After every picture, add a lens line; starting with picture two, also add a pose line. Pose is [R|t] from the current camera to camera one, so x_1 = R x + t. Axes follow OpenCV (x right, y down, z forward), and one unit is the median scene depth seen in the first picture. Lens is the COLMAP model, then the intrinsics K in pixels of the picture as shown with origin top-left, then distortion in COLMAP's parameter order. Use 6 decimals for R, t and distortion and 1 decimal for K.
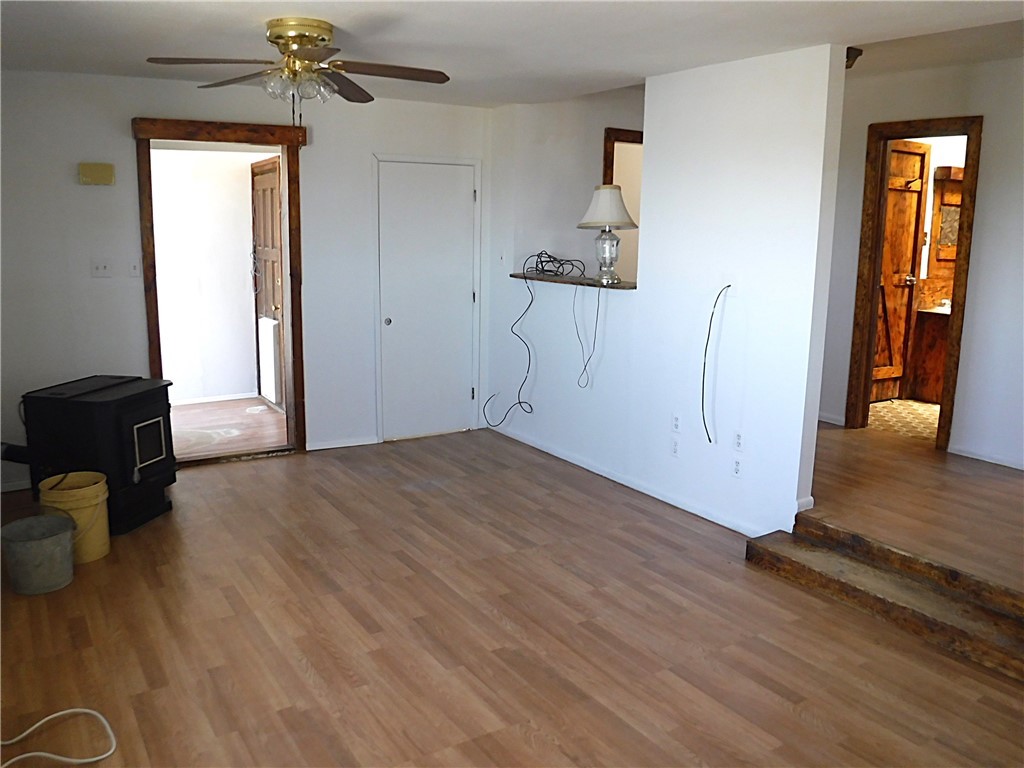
lens RADIAL K [[825.4, 0, 518.3], [0, 825.4, 386.3], [0, 0, 1]] dist [-0.111753, 0.043207]
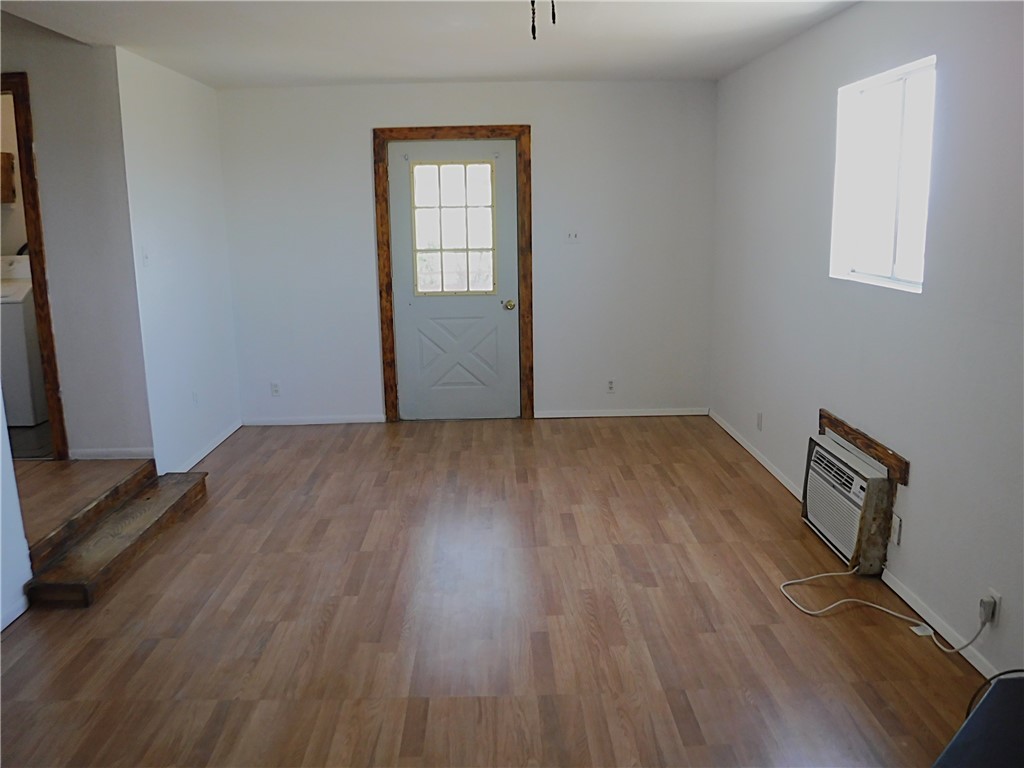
lens RADIAL K [[825.4, 0, 518.3], [0, 825.4, 386.3], [0, 0, 1]] dist [-0.111753, 0.043207]
pose [[-0.855417, -0.109035, 0.506334, -0.587974], [0.103686, 0.921752, 0.373661, -0.307943], [-0.507456, 0.372136, -0.777177, 1.611647]]
